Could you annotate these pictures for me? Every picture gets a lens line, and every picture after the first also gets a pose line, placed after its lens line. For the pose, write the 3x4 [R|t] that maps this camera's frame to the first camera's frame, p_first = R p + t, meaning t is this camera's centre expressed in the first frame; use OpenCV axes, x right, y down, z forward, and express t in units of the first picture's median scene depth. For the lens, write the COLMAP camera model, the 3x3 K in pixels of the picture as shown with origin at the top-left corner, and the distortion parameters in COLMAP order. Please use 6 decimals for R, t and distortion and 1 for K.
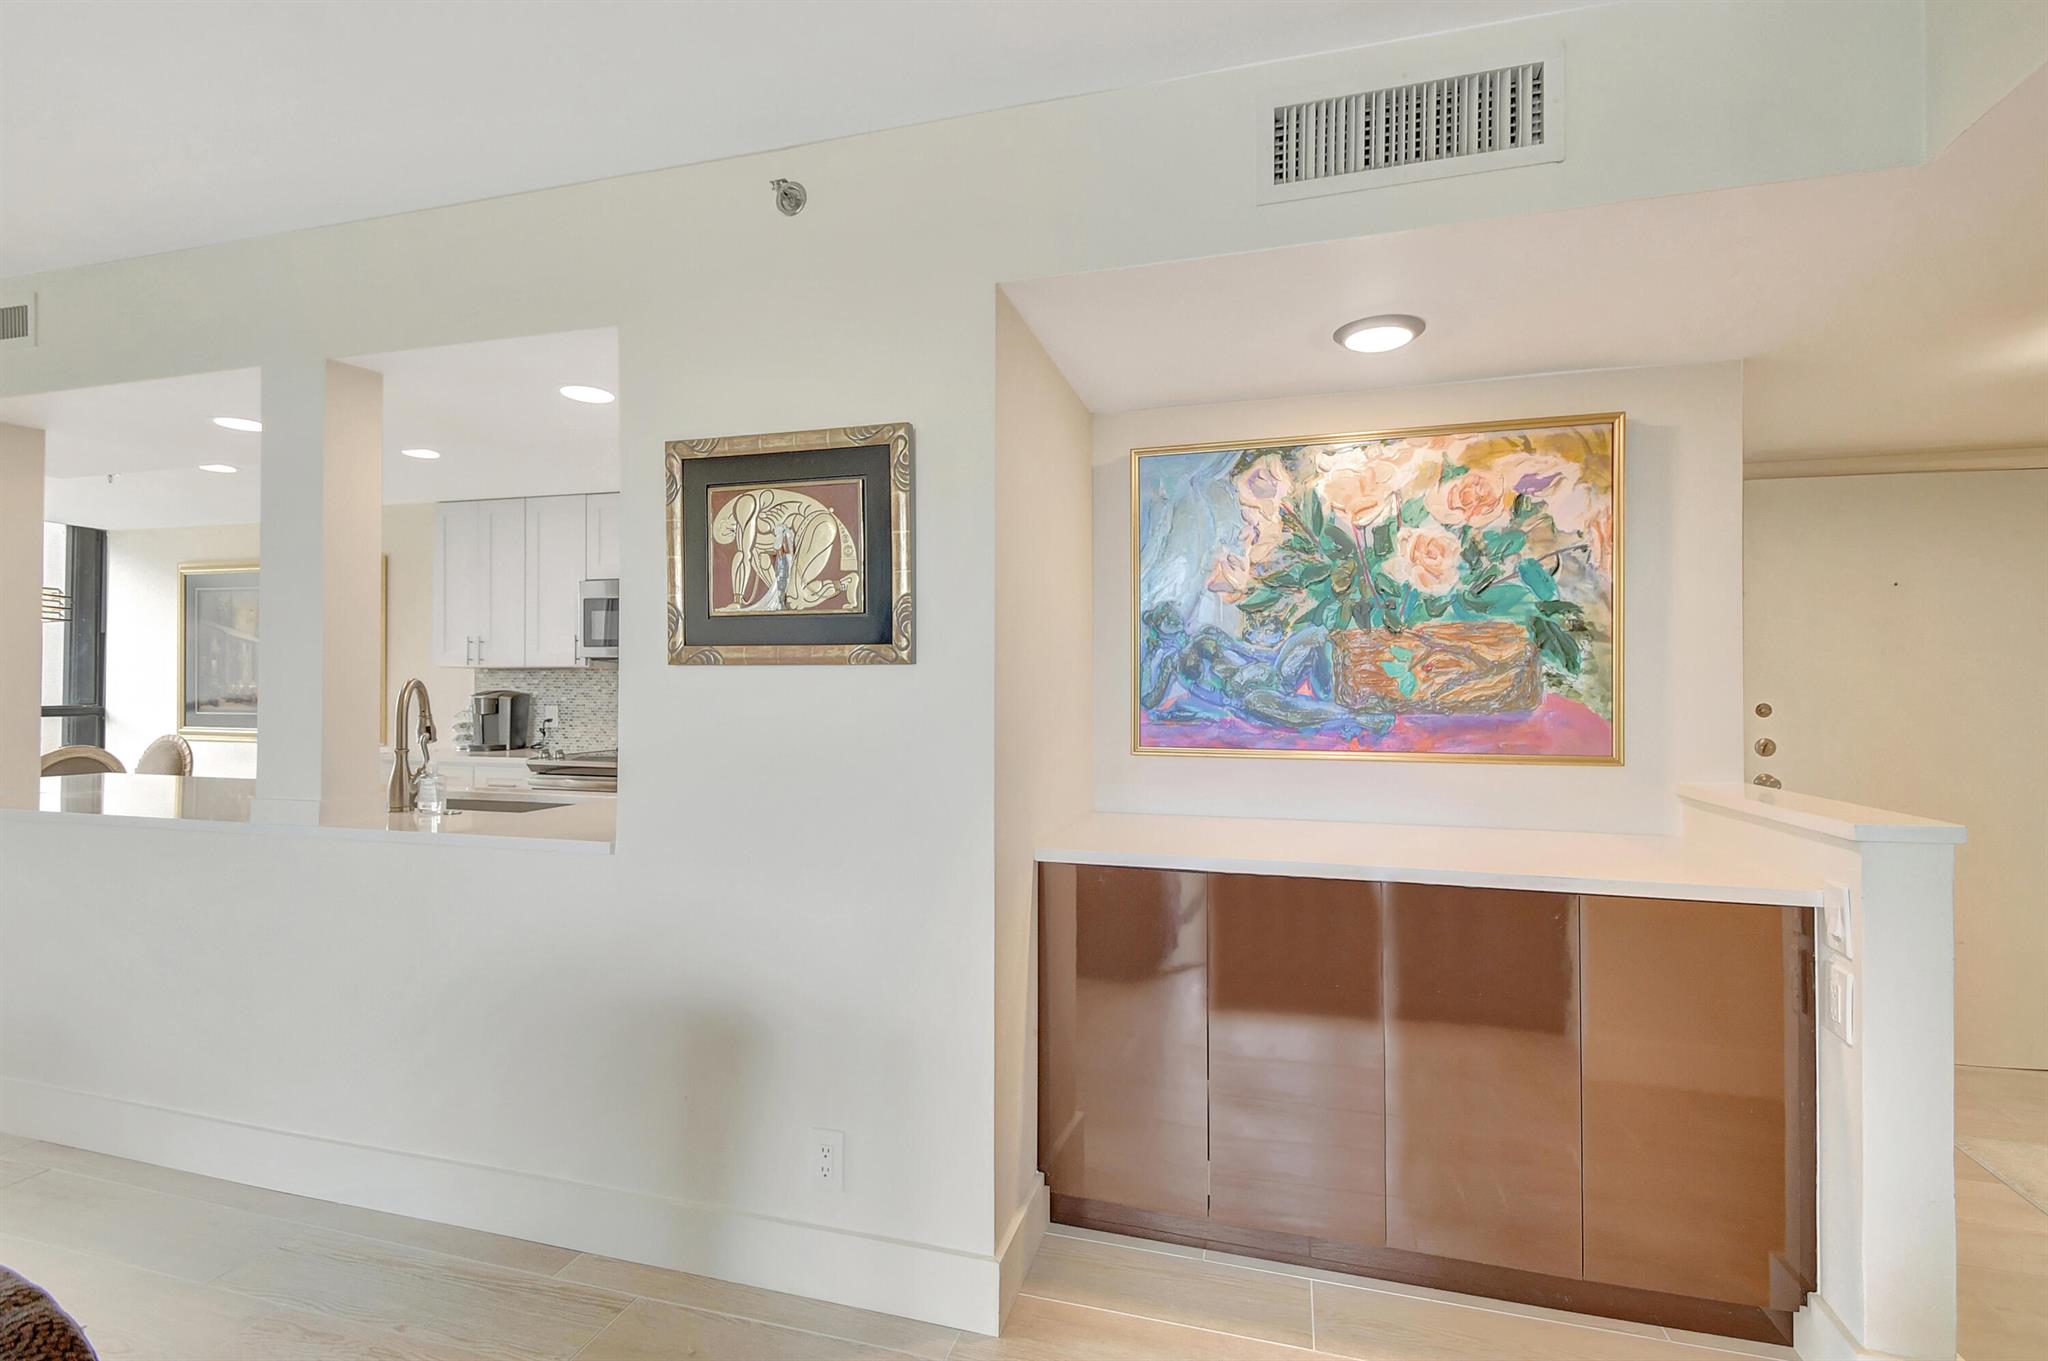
lens RADIAL K [[928.4, 0, 1015.6], [0, 928.4, 678.5], [0, 0, 1]] dist [0.027747, -0.000040]
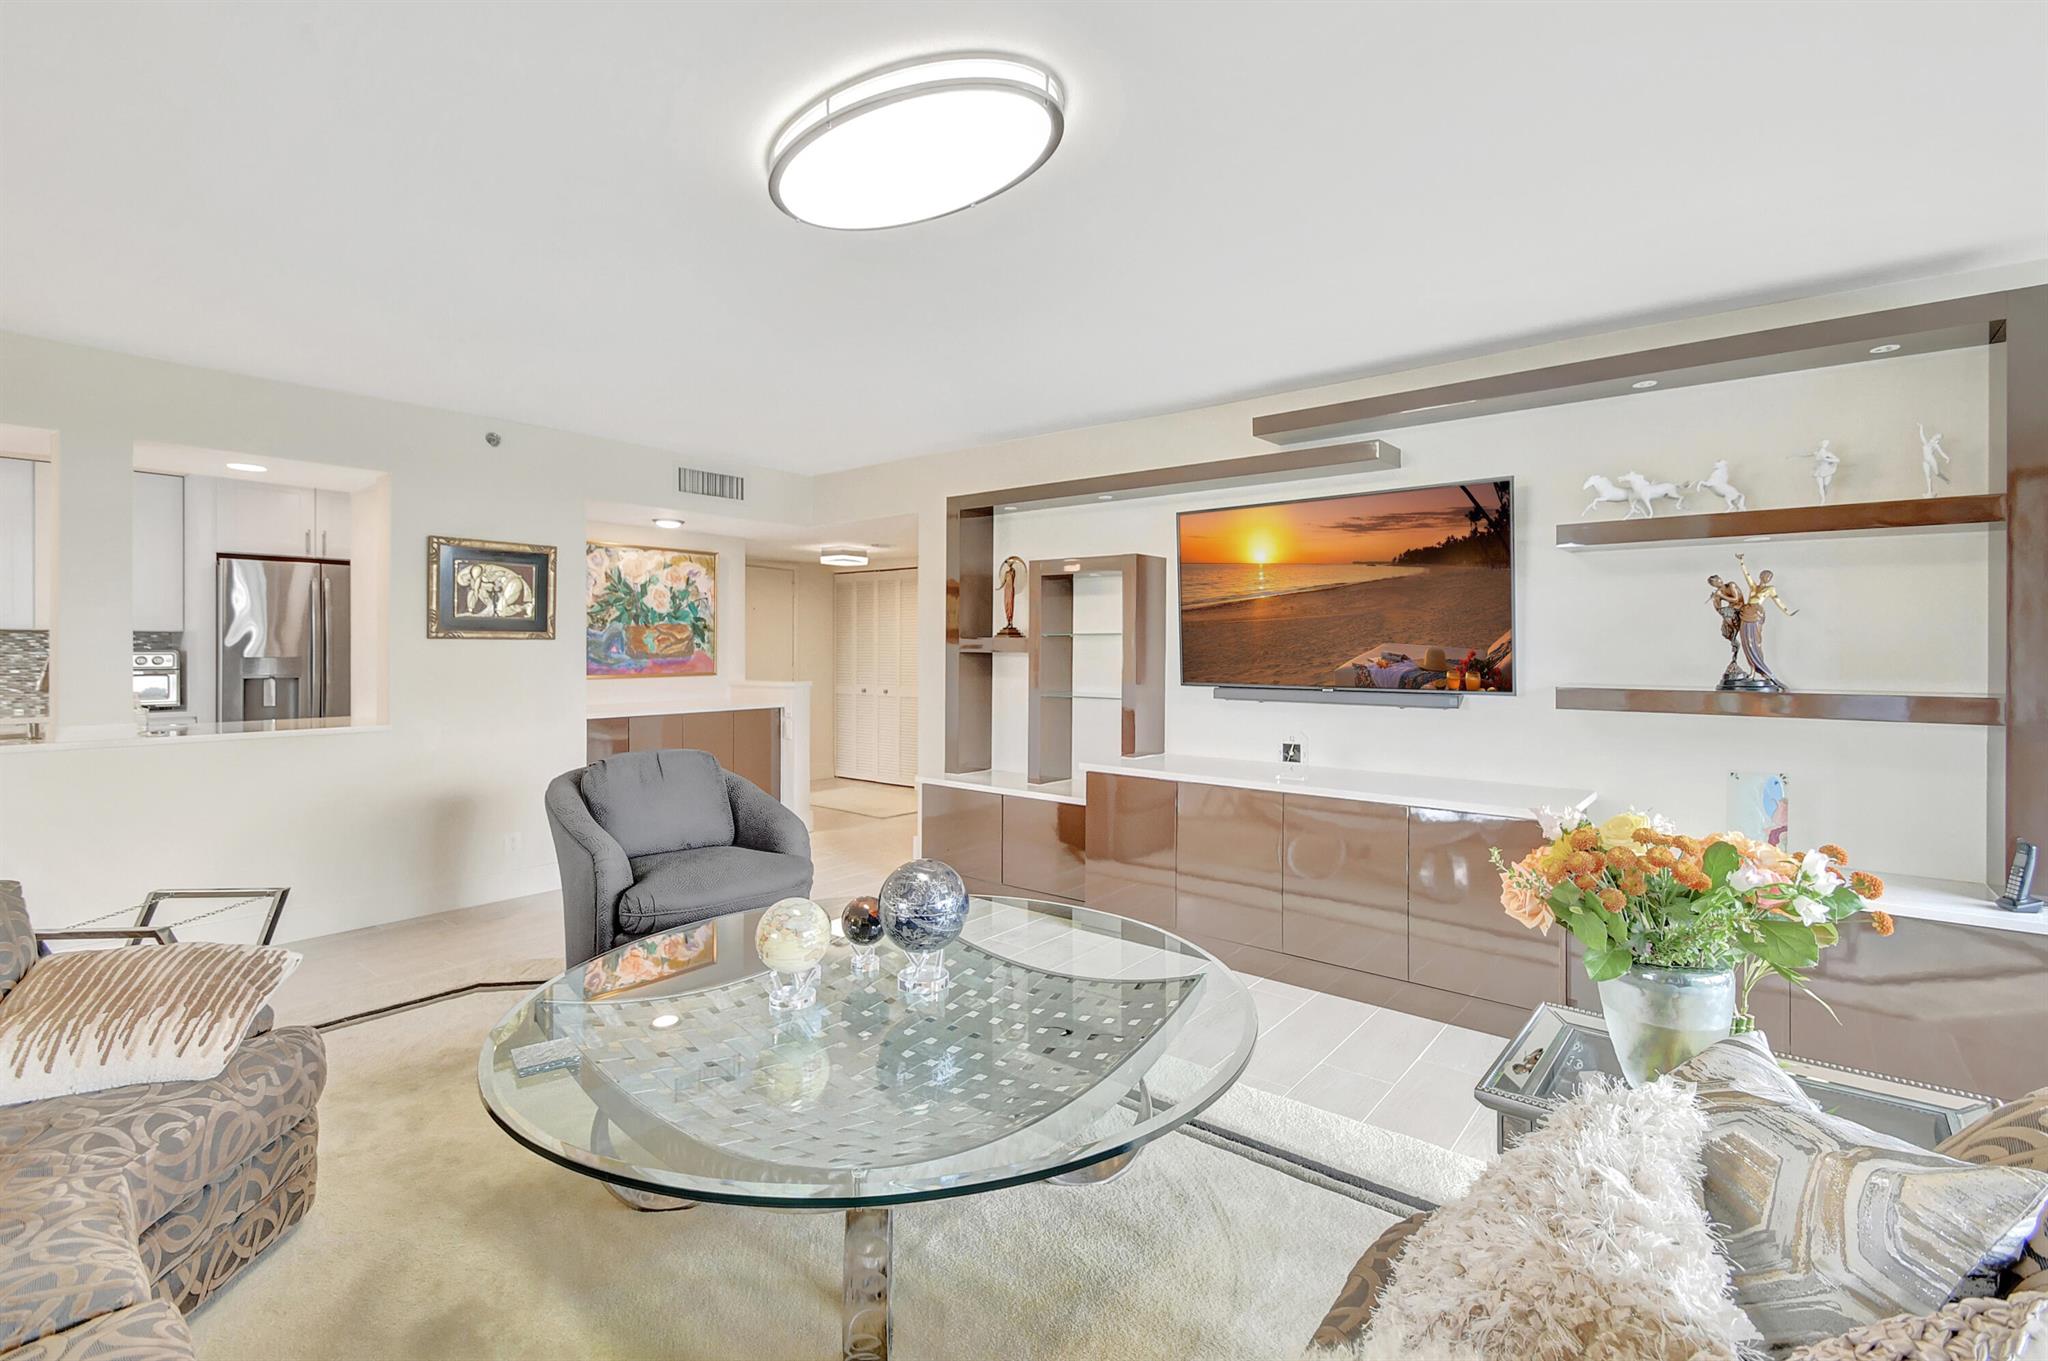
lens RADIAL K [[925.0, 0, 1028.1], [0, 925.0, 647.6], [0, 0, 1]] dist [0.029939, 0.000033]
pose [[0.384668, -0.001472, 0.923054, -1.823118], [-0.008505, 0.999951, 0.005139, -0.016760], [-0.923016, -0.009827, 0.384636, -1.101580]]
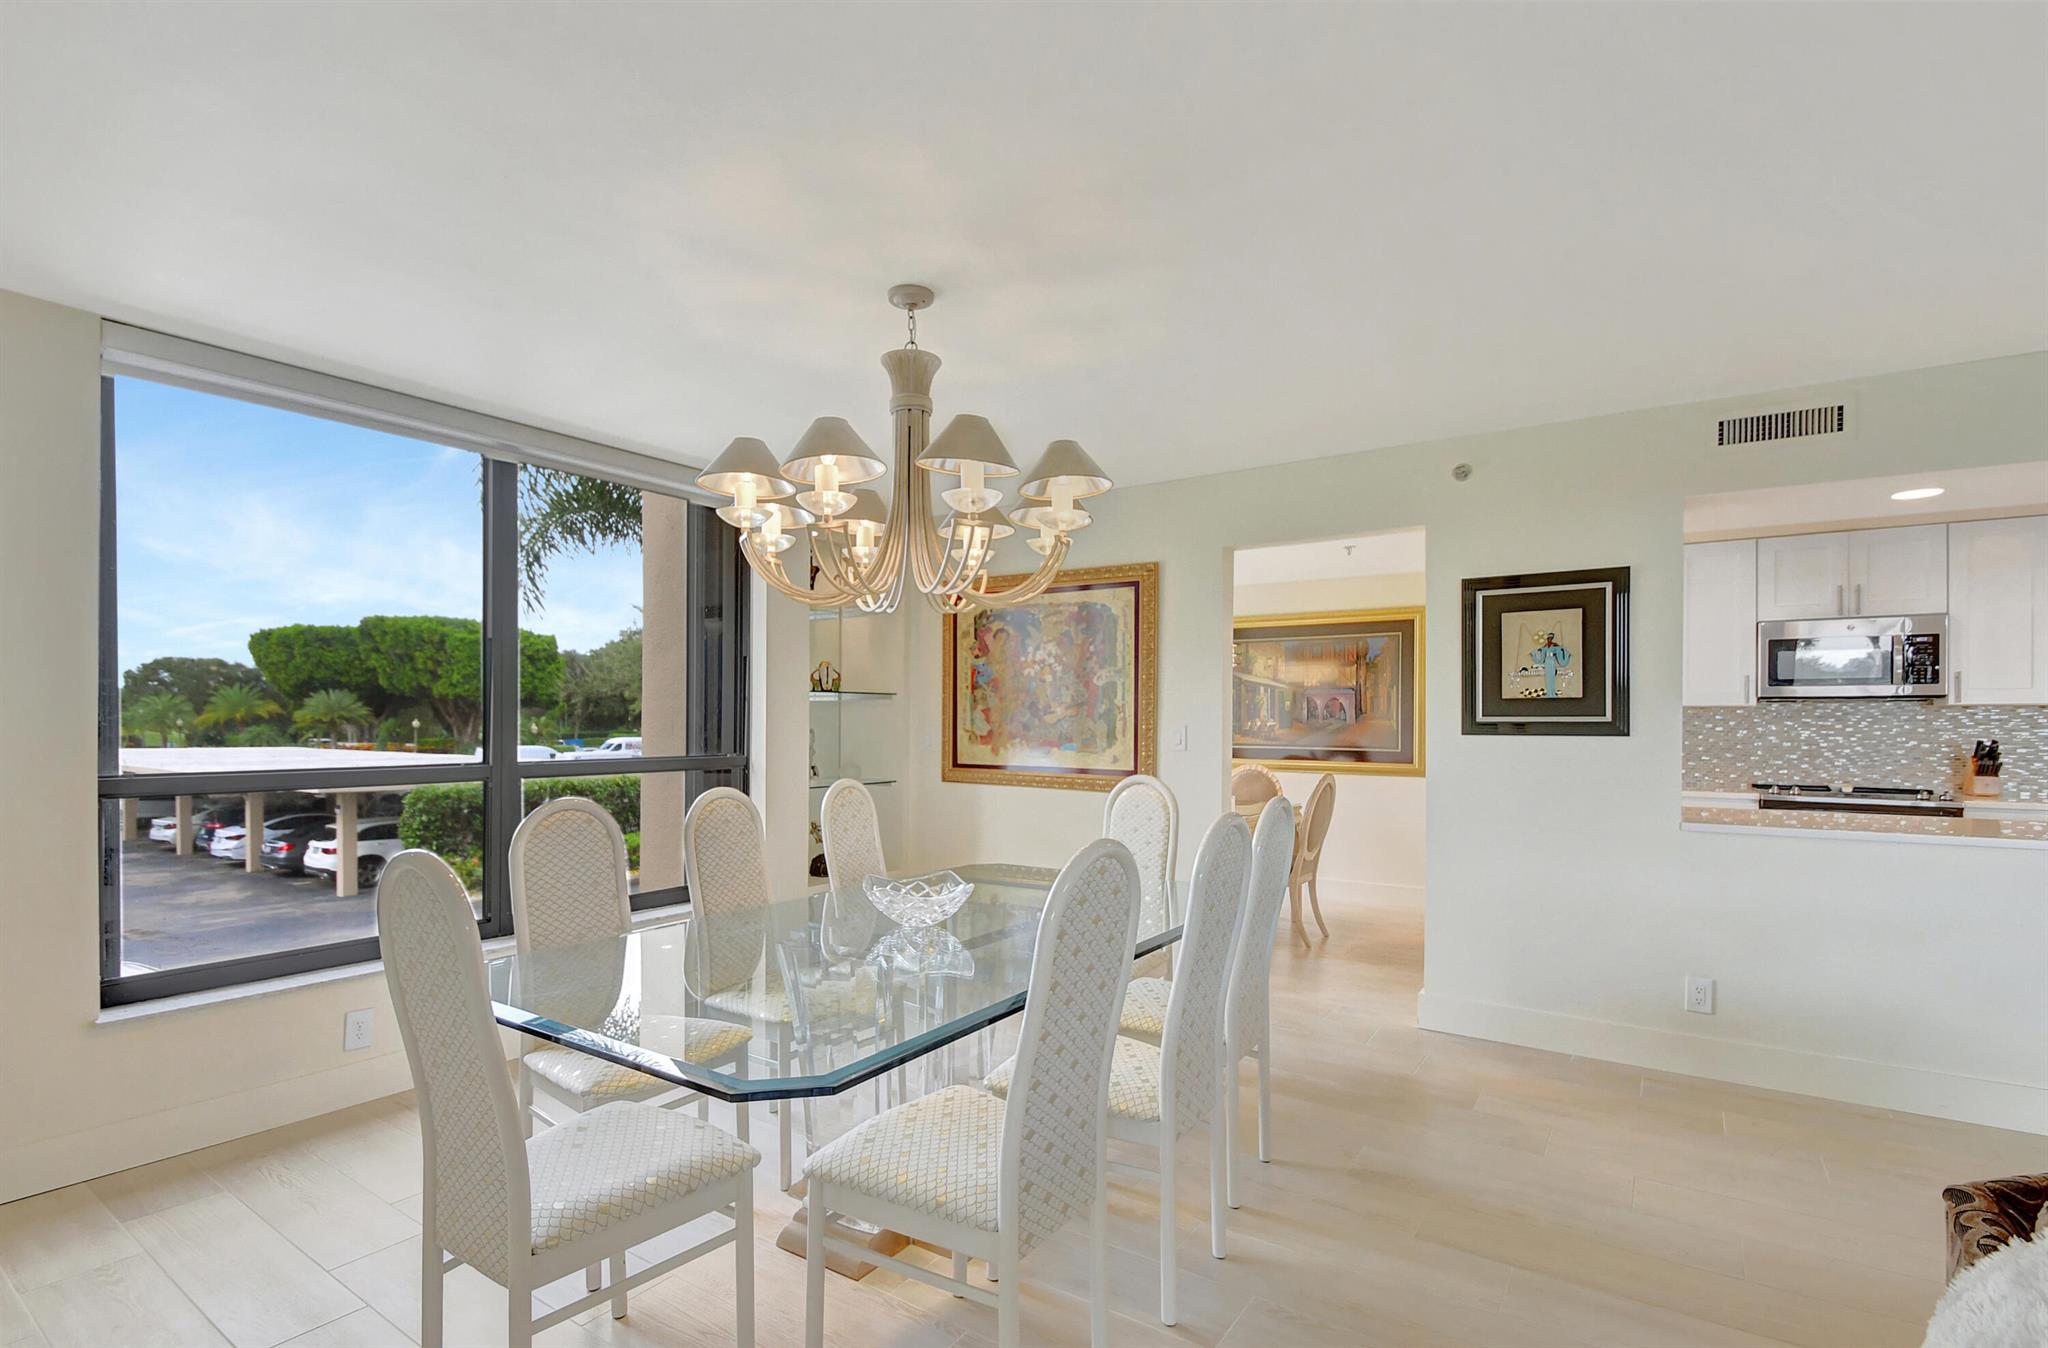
lens RADIAL K [[939.8, 0, 1031.6], [0, 939.8, 735.6], [0, 0, 1]] dist [0.017966, -0.010986]
pose [[0.951406, 0.005465, -0.307891, -2.133217], [0.001934, 0.999717, 0.023721, -0.014280], [0.307934, -0.023164, 0.951126, -0.580653]]
